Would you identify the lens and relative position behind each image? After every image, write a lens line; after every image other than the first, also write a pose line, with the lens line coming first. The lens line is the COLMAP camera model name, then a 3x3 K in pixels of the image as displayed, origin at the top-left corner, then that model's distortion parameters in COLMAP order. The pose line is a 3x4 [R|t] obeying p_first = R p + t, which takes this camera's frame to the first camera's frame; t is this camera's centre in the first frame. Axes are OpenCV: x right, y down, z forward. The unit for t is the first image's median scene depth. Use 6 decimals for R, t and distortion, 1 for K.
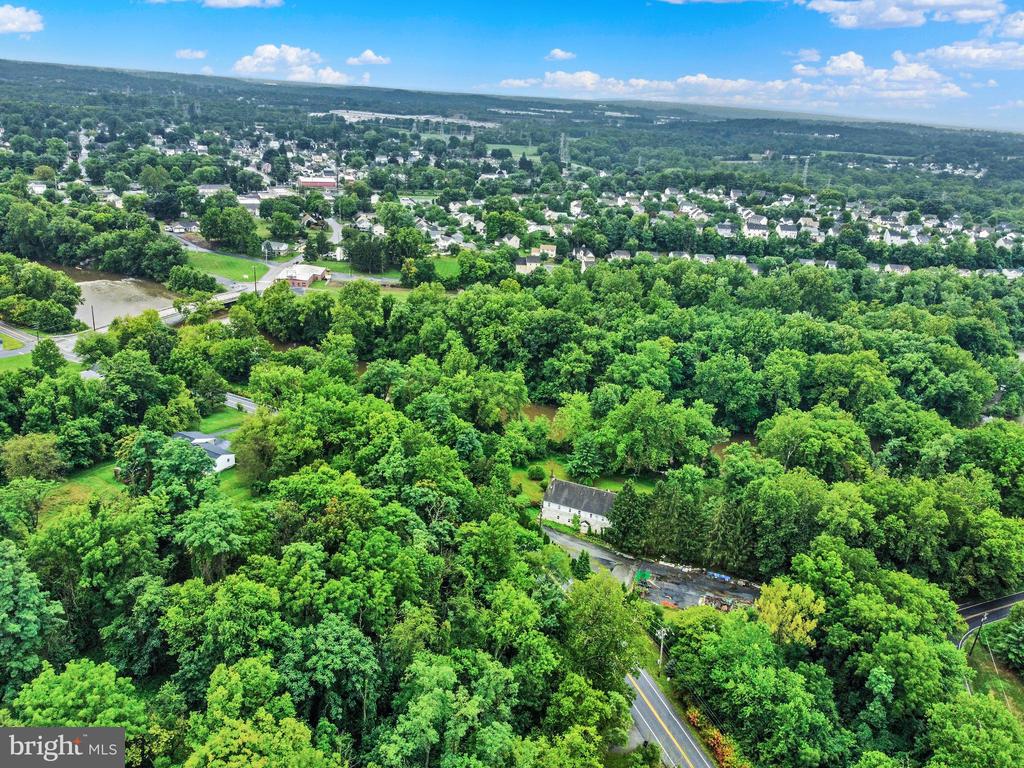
lens RADIAL K [[777.9, 0, 512.7], [0, 777.9, 381.0], [0, 0, 1]] dist [0.003066, -0.006476]
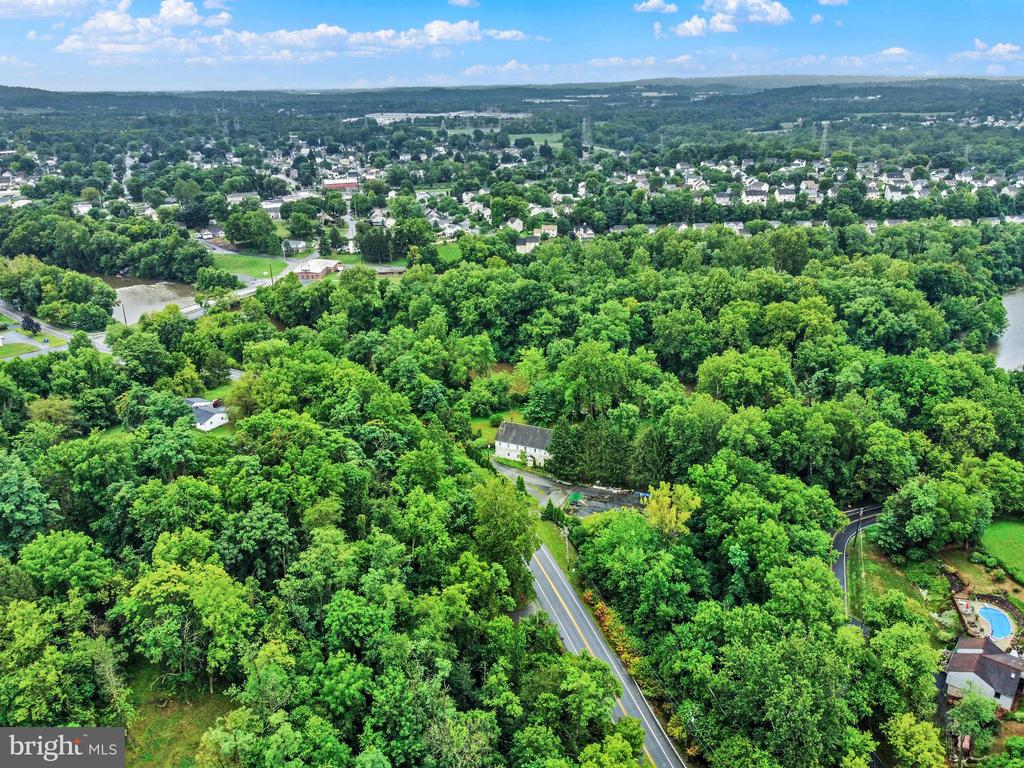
lens RADIAL K [[777.9, 0, 511.8], [0, 777.9, 381.5], [0, 0, 1]] dist [0.003066, -0.006476]
pose [[0.995481, -0.058167, -0.075057, 0.109282], [0.059007, 0.998217, 0.009019, 0.041232], [0.074399, -0.013407, 0.997138, -0.095120]]
